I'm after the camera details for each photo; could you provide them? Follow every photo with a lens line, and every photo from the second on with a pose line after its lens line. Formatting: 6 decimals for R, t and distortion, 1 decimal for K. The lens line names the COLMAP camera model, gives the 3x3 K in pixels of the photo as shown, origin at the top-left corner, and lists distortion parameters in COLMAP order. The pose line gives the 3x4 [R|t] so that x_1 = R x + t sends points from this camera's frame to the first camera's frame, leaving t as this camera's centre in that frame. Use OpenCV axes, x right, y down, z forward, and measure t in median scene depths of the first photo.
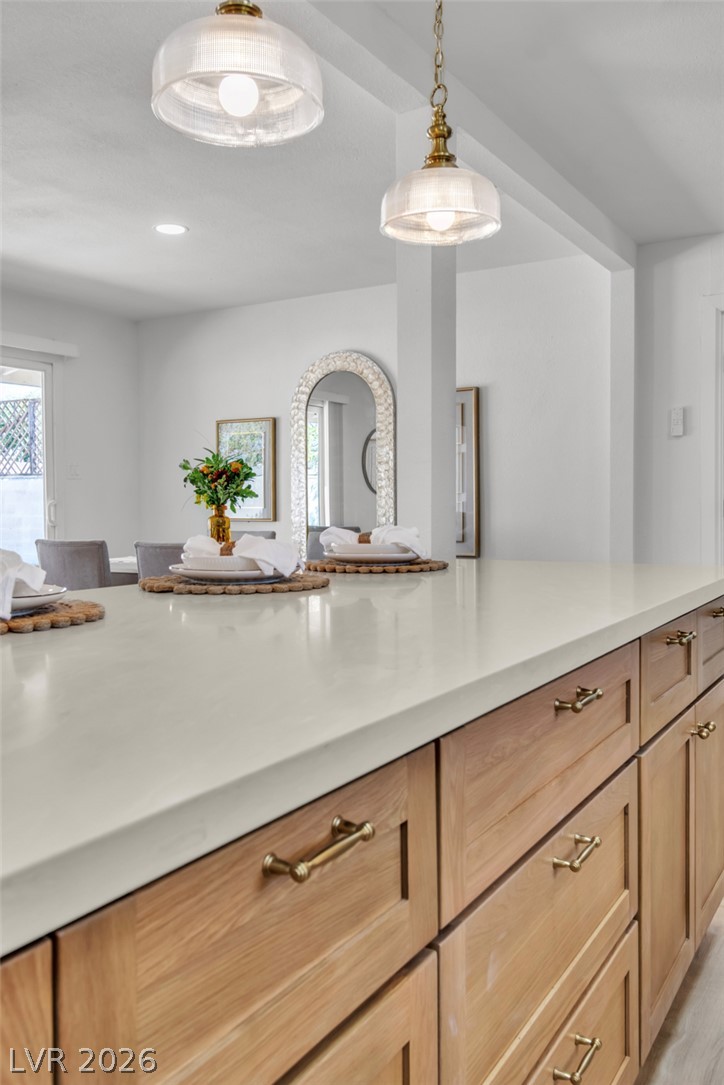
lens RADIAL K [[917.3, 0, 359.6], [0, 917.3, 521.6], [0, 0, 1]] dist [0.000016, 0.001205]
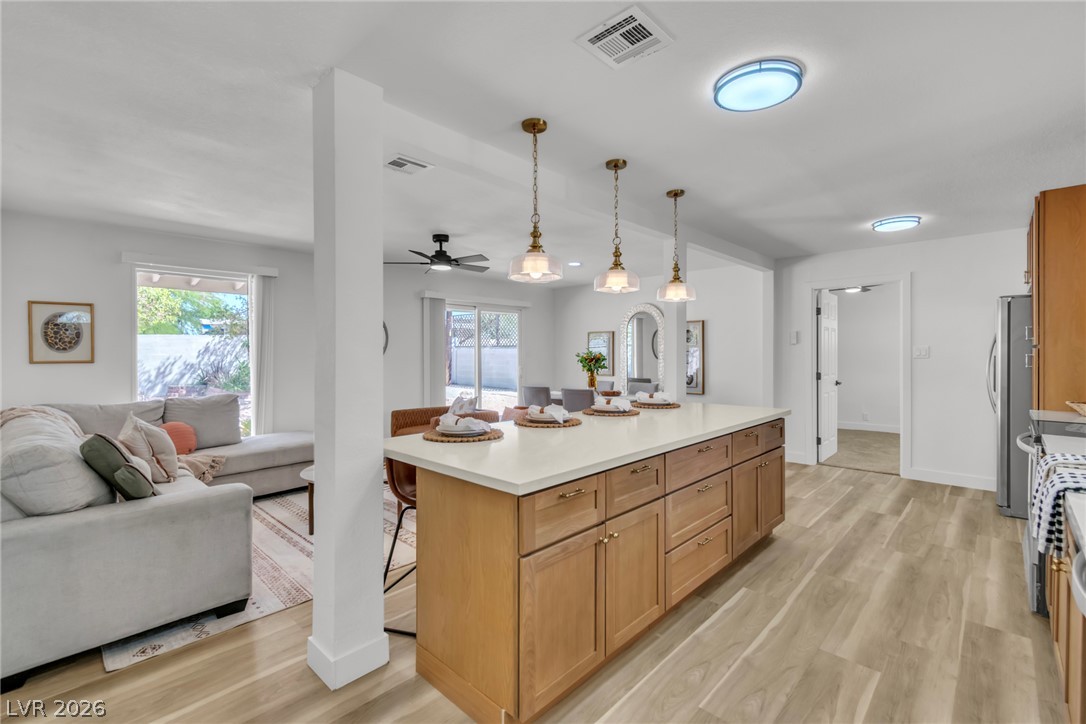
lens RADIAL K [[481.5, 0, 546.5], [0, 481.5, 356.0], [0, 0, 1]] dist [-0.000214, -0.000329]
pose [[0.977129, 0.004928, -0.212590, 0.002077], [-0.007930, 0.999880, -0.013271, -0.041665], [0.212499, 0.014654, 0.977051, -0.282503]]
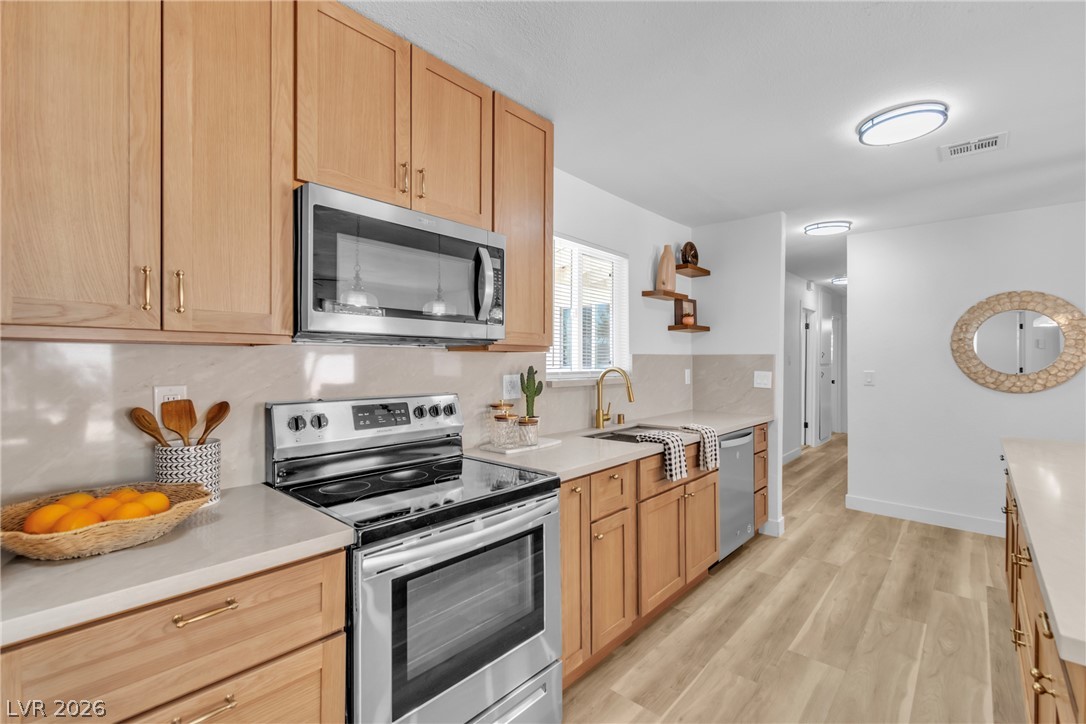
lens RADIAL K [[477.1, 0, 545.9], [0, 477.1, 361.4], [0, 0, 1]] dist [-0.001718, -0.000342]
pose [[-0.982342, -0.000543, 0.187092, 0.326183], [0.004024, 0.999703, 0.024033, -0.063920], [-0.187049, 0.024362, -0.982048, 0.635999]]
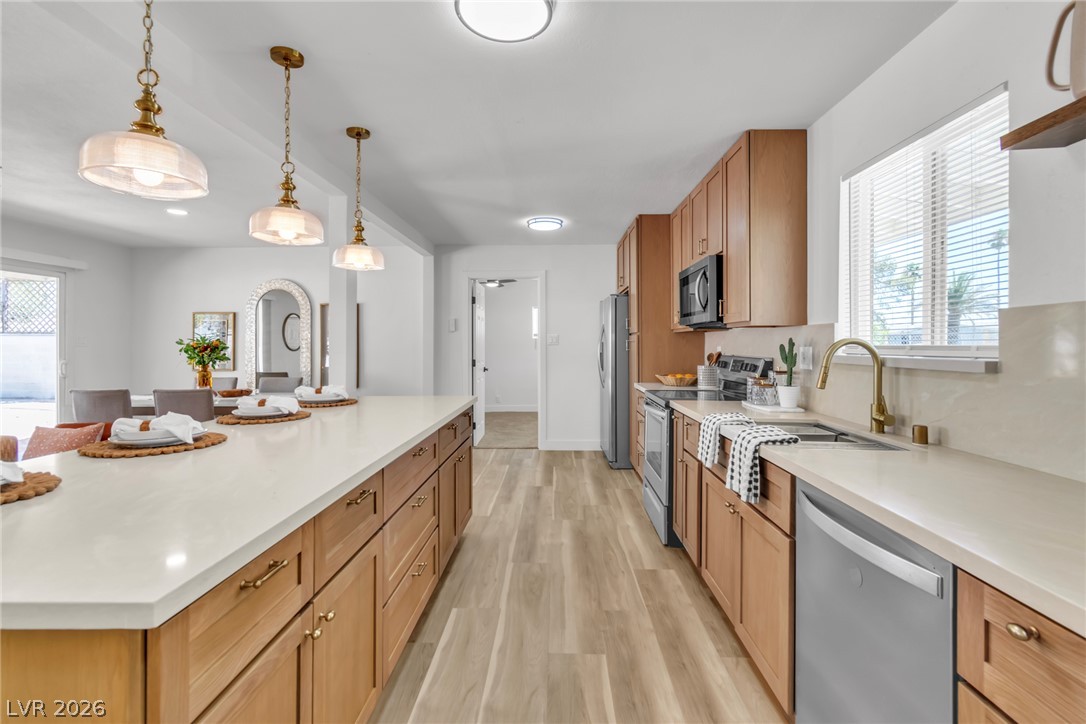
lens RADIAL K [[488.6, 0, 550.0], [0, 488.6, 340.2], [0, 0, 1]] dist [0.000984, 0.000124]
pose [[0.863304, 0.008788, 0.504607, -0.053174], [0.008020, 0.999483, -0.031127, -0.030954], [-0.504620, 0.030919, 0.862788, -0.159791]]
